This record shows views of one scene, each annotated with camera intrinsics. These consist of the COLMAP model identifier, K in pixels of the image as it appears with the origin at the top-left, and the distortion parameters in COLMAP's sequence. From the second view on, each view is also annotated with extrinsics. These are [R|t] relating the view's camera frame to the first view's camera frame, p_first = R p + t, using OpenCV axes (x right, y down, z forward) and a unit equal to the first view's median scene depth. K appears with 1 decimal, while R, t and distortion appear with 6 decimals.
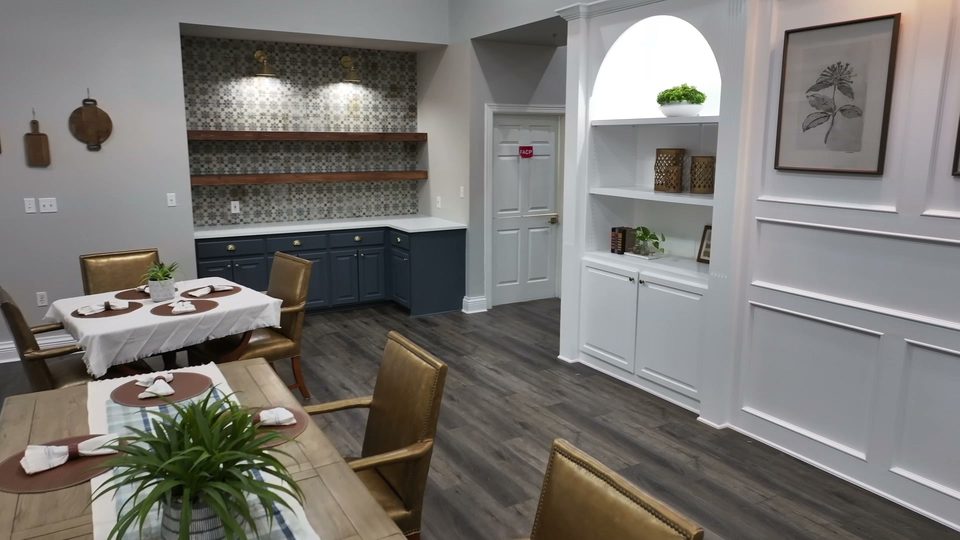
lens RADIAL K [[696.1, 0, 480.0], [0, 696.1, 270.0], [0, 0, 1]] dist [0.032512, 0.000807]
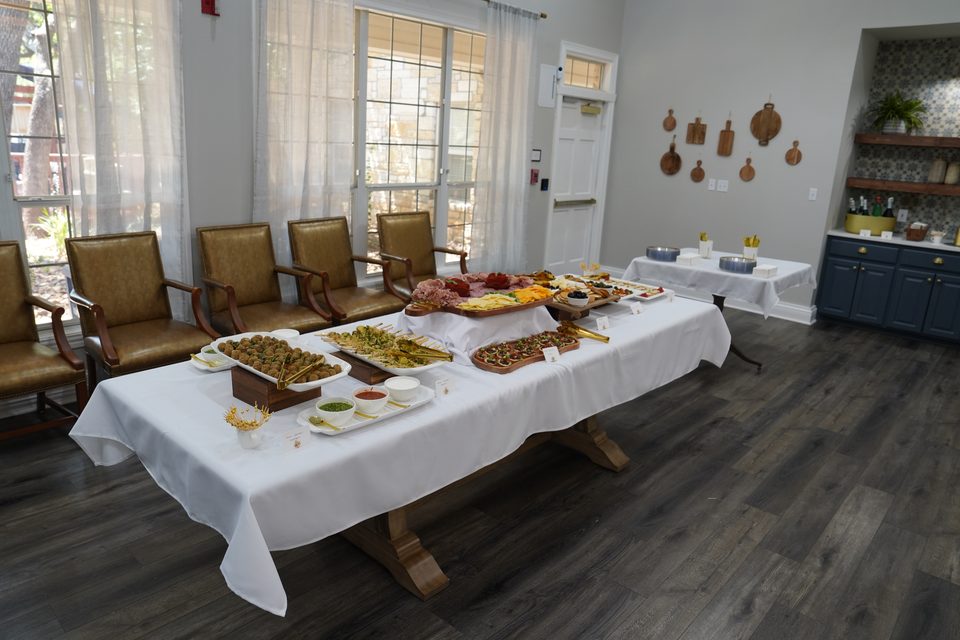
lens RADIAL K [[661.7, 0, 480.0], [0, 661.7, 320.0], [0, 0, 1]] dist [-0.095587, 0.094059]
pose [[0.323297, 0.275890, -0.905187, 0.332997], [-0.229169, 0.950909, 0.207975, -0.003524], [0.918129, 0.140203, 0.370651, 0.145977]]
